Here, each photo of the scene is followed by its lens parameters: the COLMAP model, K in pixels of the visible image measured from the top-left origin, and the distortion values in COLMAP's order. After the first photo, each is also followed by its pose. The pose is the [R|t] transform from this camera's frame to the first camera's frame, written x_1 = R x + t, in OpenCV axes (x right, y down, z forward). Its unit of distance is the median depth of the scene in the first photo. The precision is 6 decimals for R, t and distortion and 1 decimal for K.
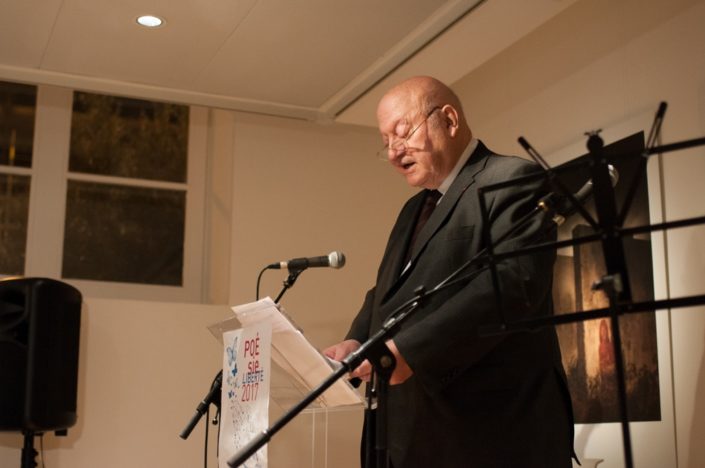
lens RADIAL K [[1048.2, 0, 352.5], [0, 1048.2, 234.0], [0, 0, 1]] dist [-0.007083, -0.028024]
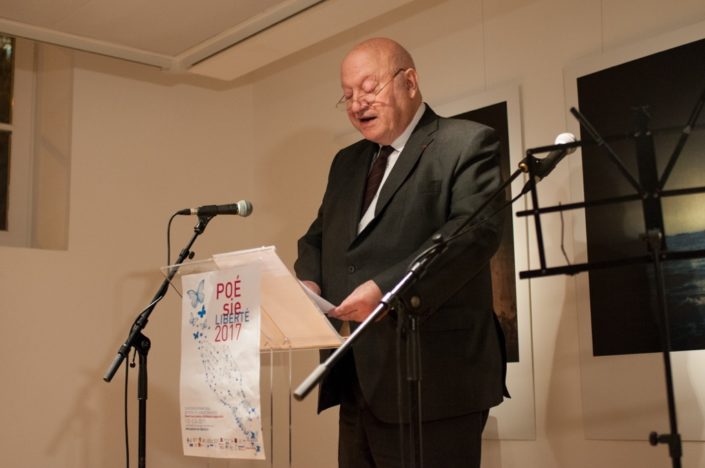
lens RADIAL K [[1048.2, 0, 352.5], [0, 1048.2, 234.0], [0, 0, 1]] dist [-0.007083, -0.028024]
pose [[0.956883, 0.027804, 0.289141, -0.269205], [-0.040063, 0.998528, 0.036565, 0.010569], [-0.287699, -0.046572, 0.956588, -0.018670]]
